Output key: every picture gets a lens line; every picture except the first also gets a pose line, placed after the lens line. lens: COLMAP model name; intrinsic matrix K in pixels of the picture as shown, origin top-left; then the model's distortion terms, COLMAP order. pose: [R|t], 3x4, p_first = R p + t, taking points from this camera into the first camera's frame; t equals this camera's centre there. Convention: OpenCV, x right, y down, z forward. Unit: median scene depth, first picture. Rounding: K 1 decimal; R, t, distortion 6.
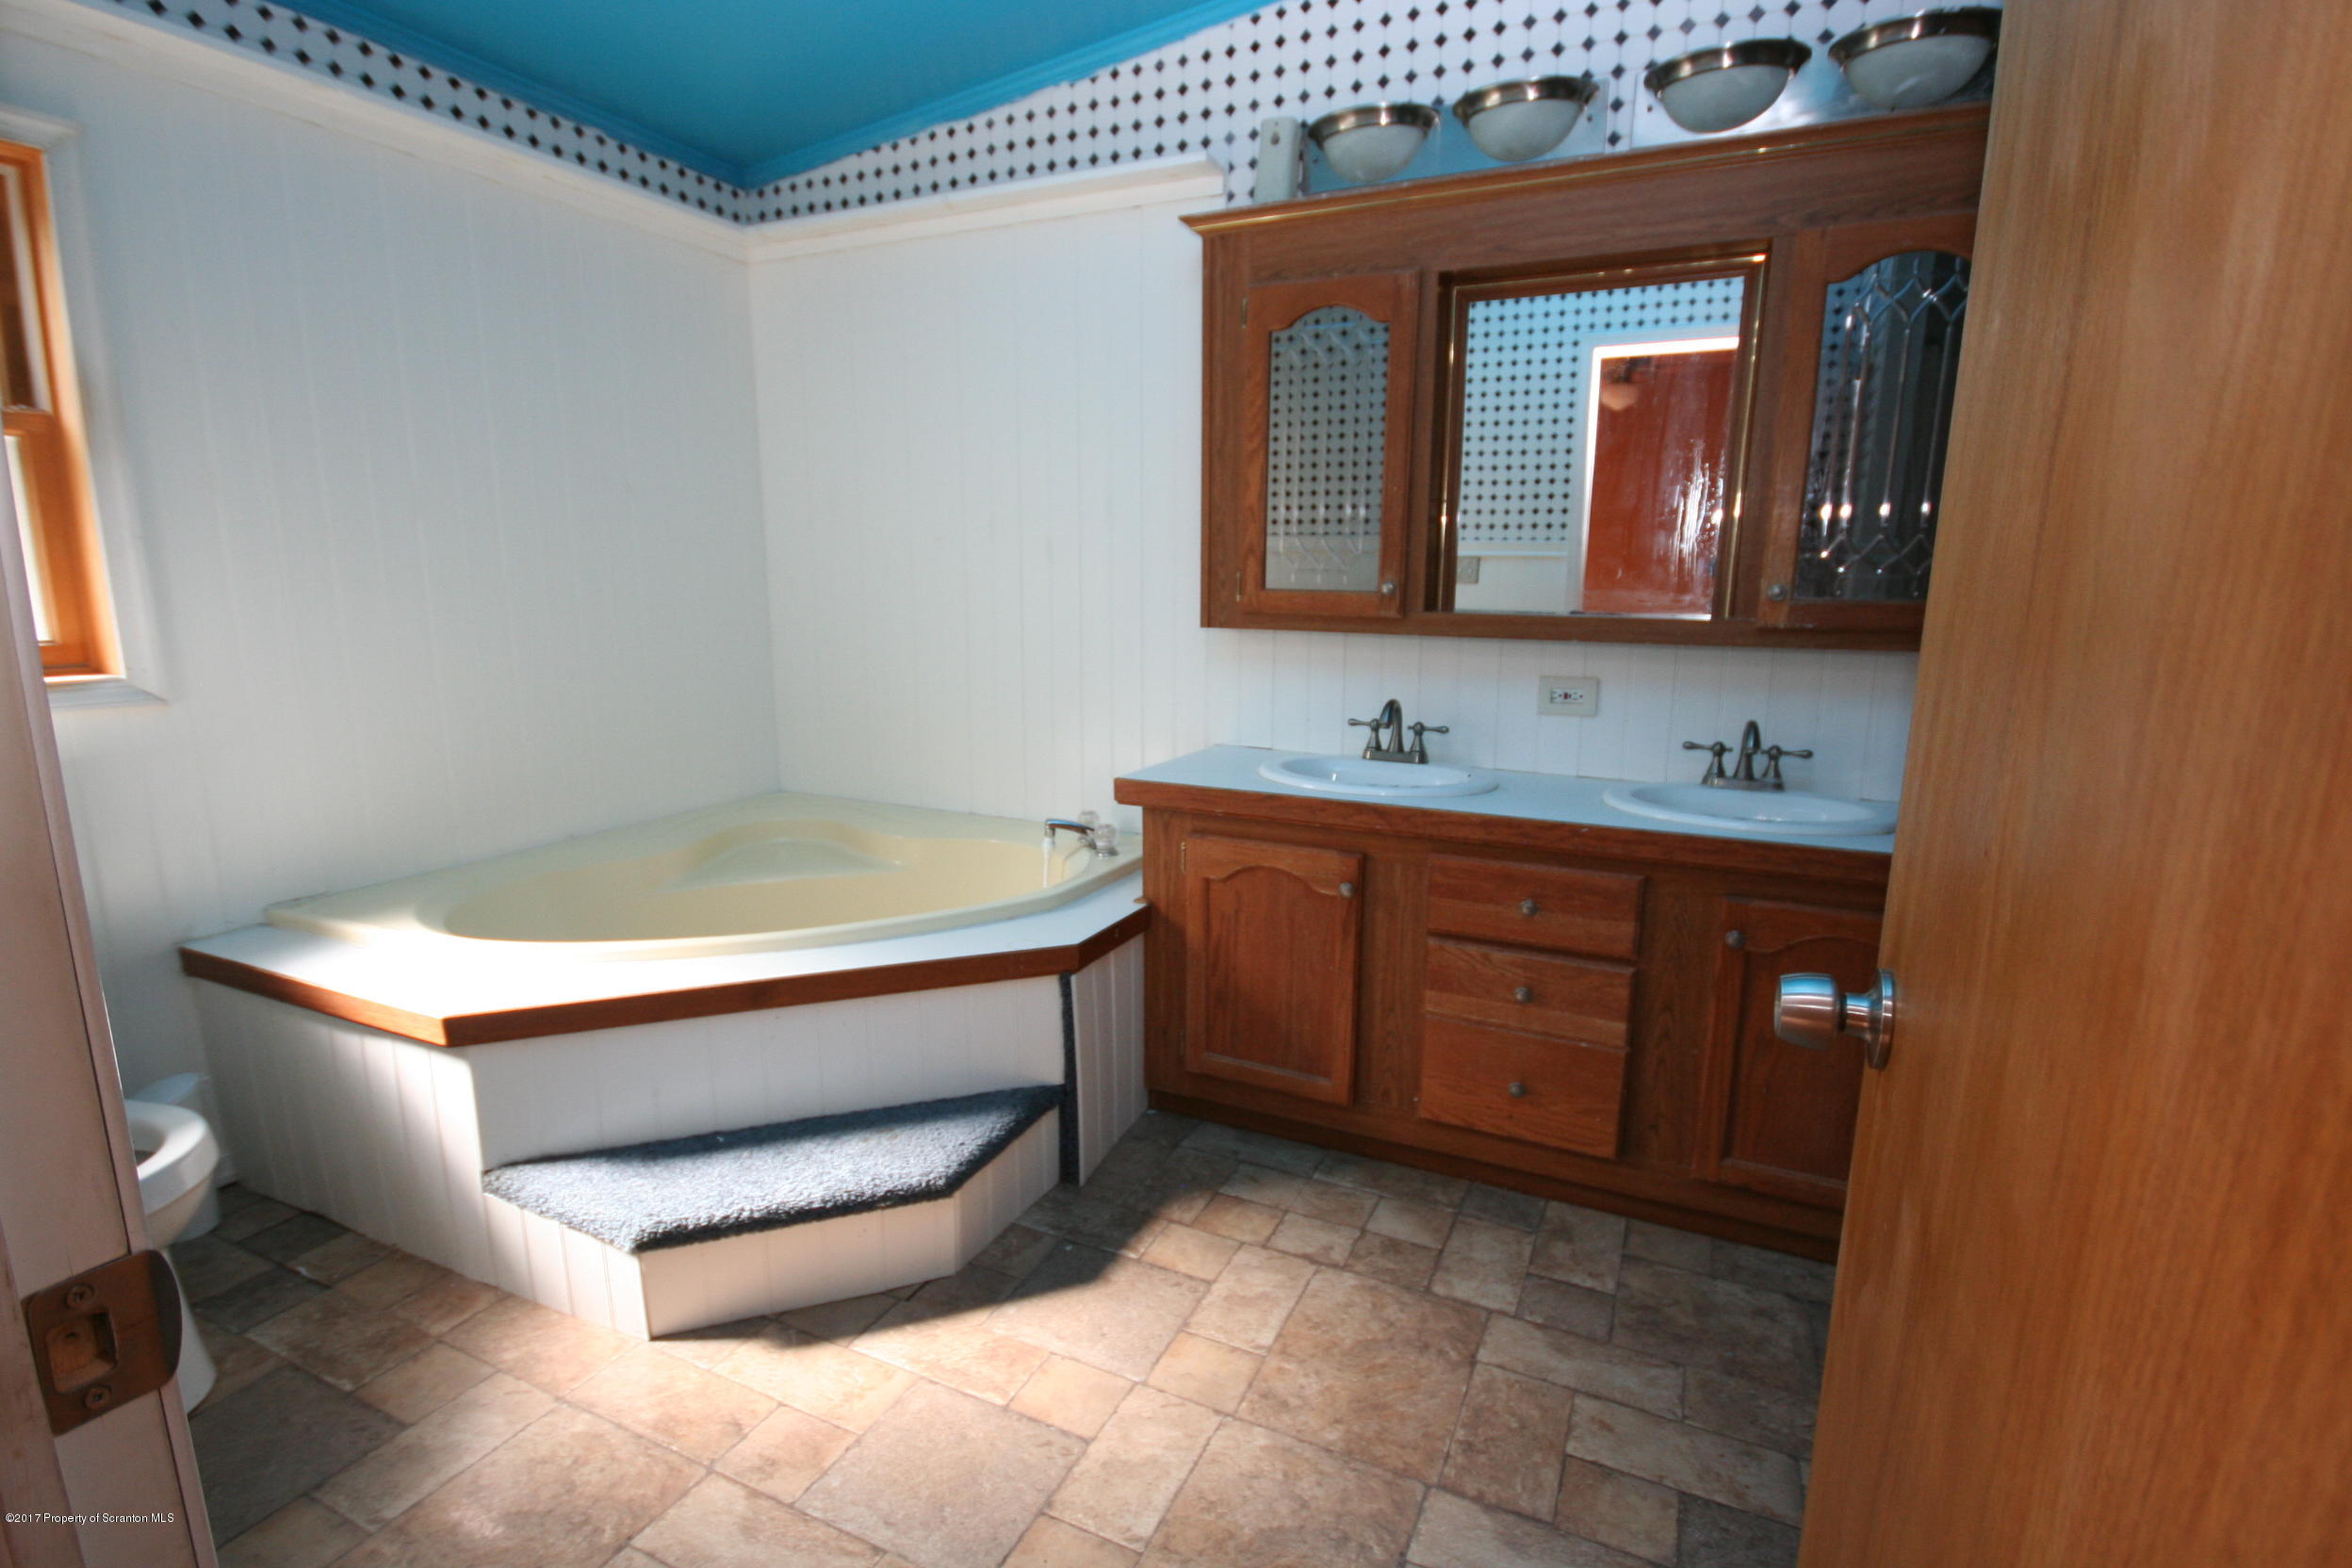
lens RADIAL K [[1105.7, 0, 1170.2], [0, 1105.7, 775.9], [0, 0, 1]] dist [-0.008921, -0.001759]
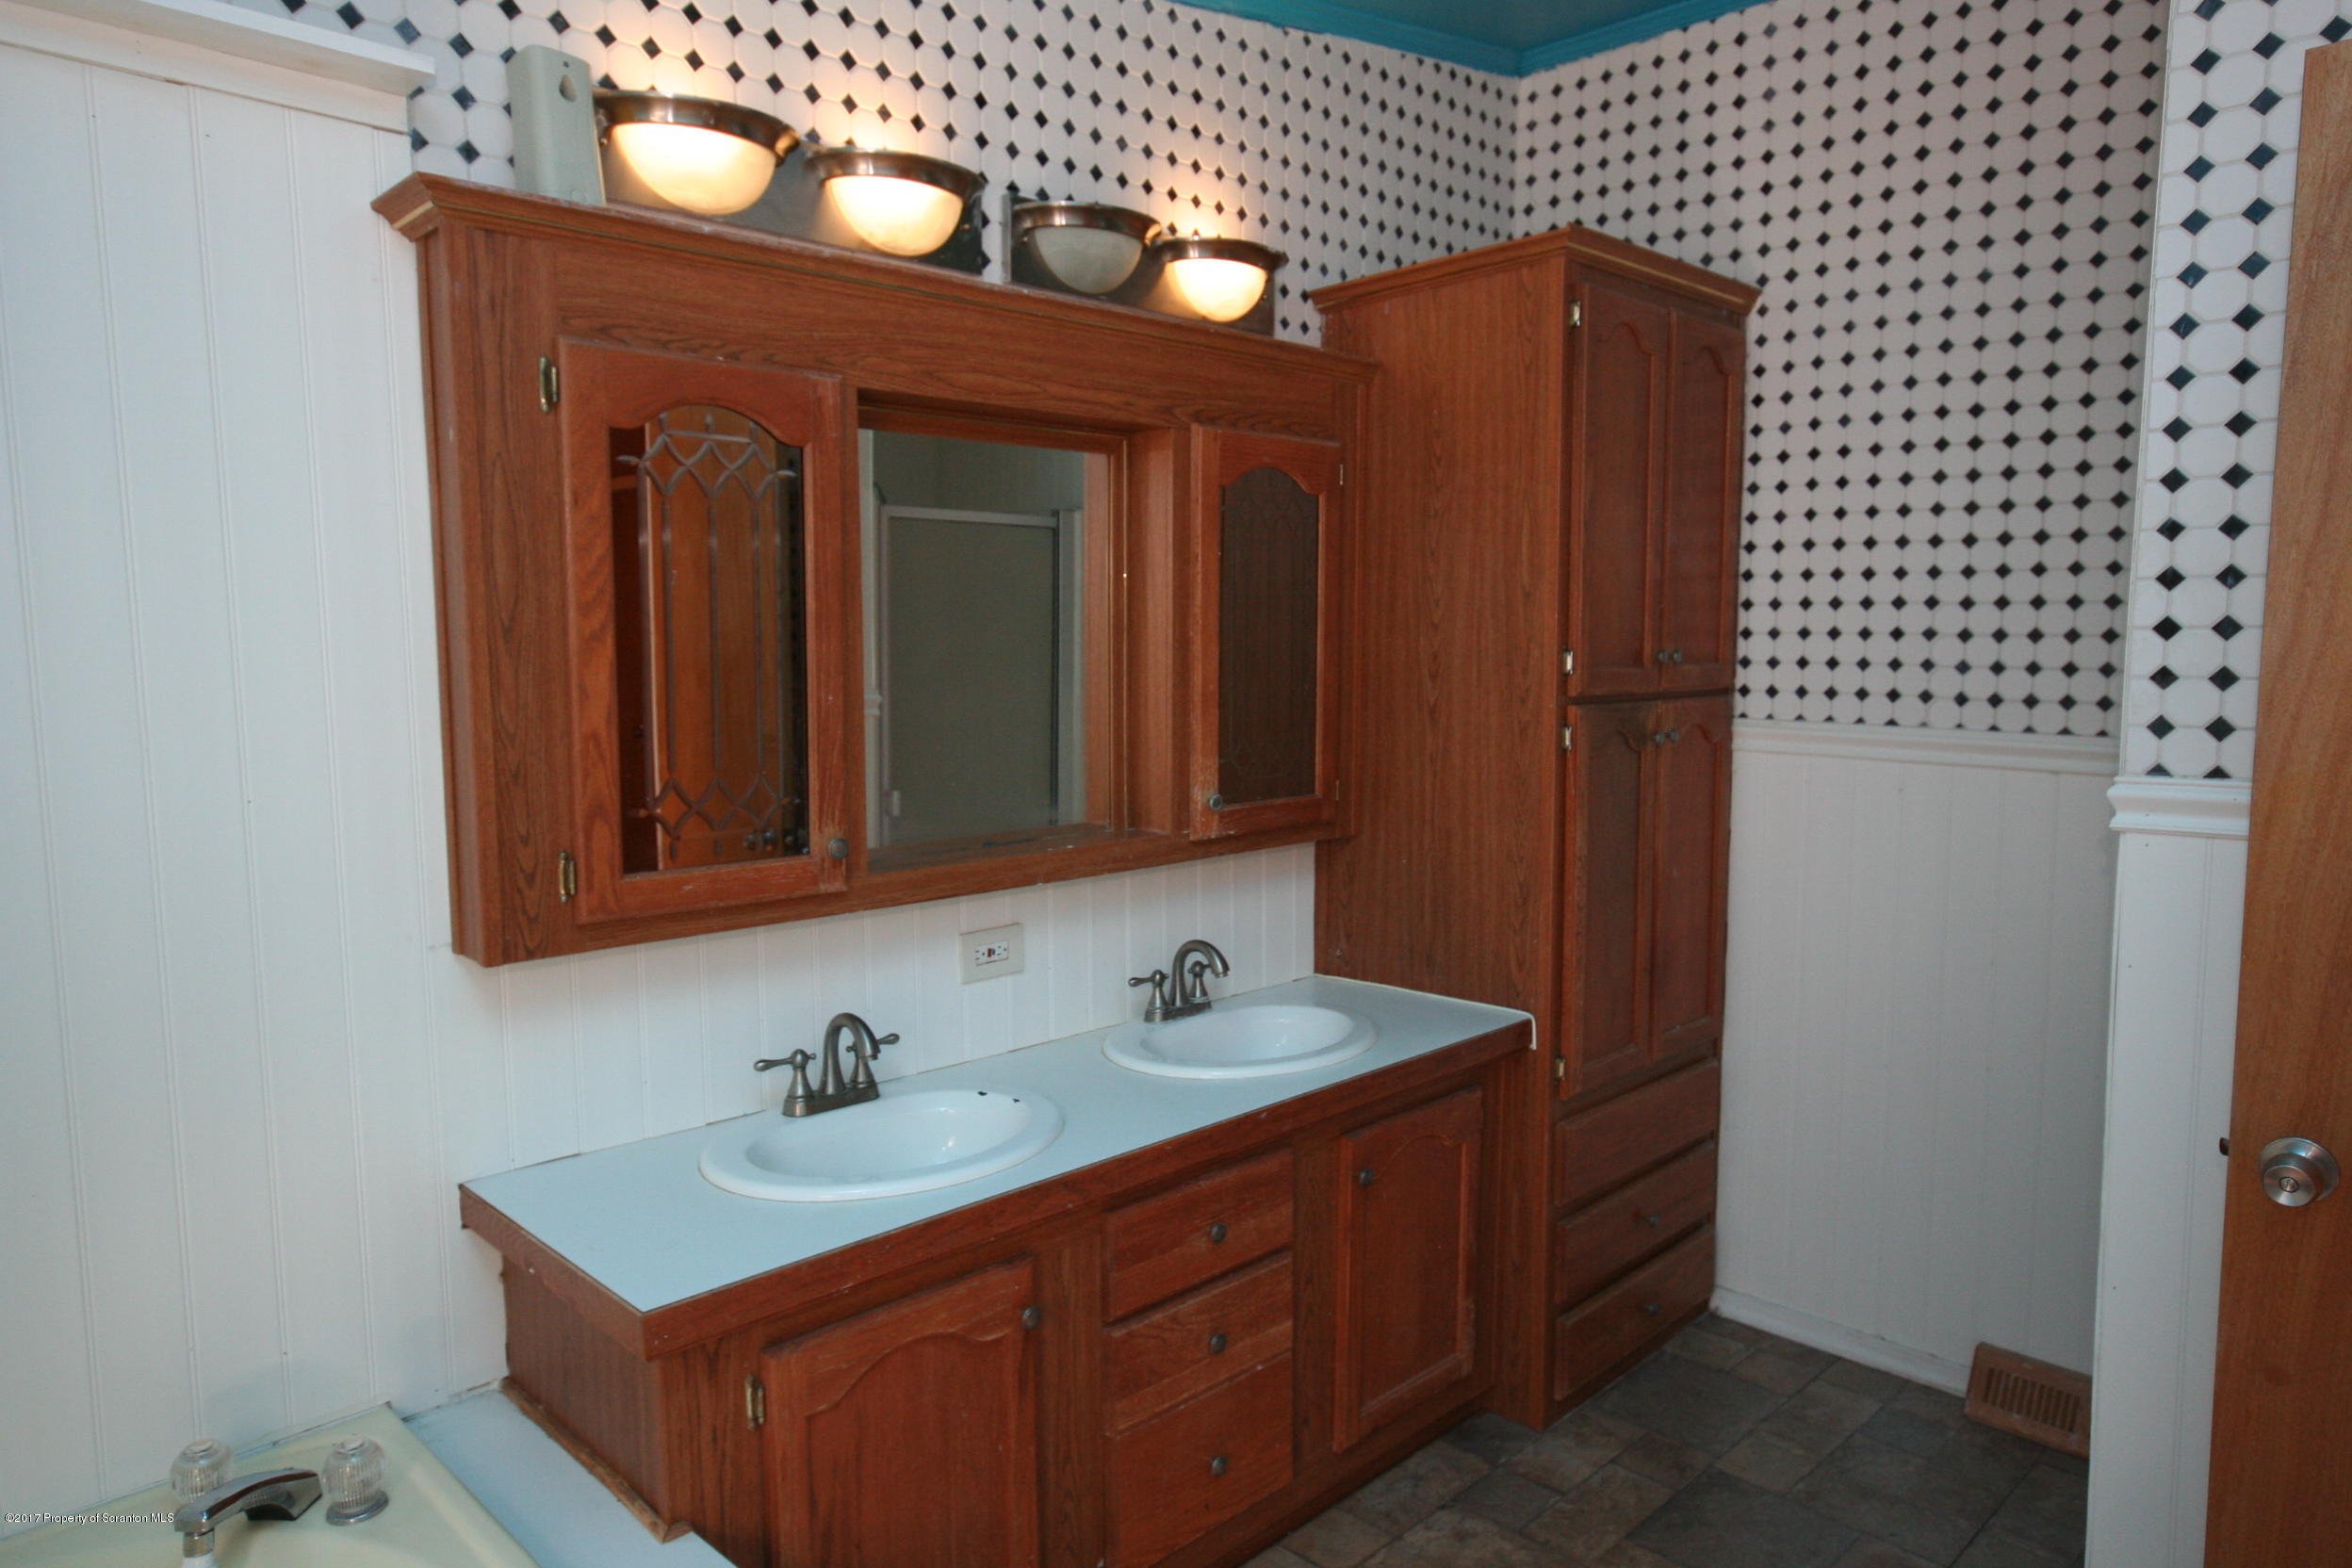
lens RADIAL K [[1461.5, 0, 1166.6], [0, 1461.5, 795.1], [0, 0, 1]] dist [0.000774, -0.000359]
pose [[0.353276, -0.108063, 0.929257, -0.604534], [0.184495, 0.981846, 0.044039, -0.232141], [-0.917146, 0.155886, 0.366800, 0.577317]]
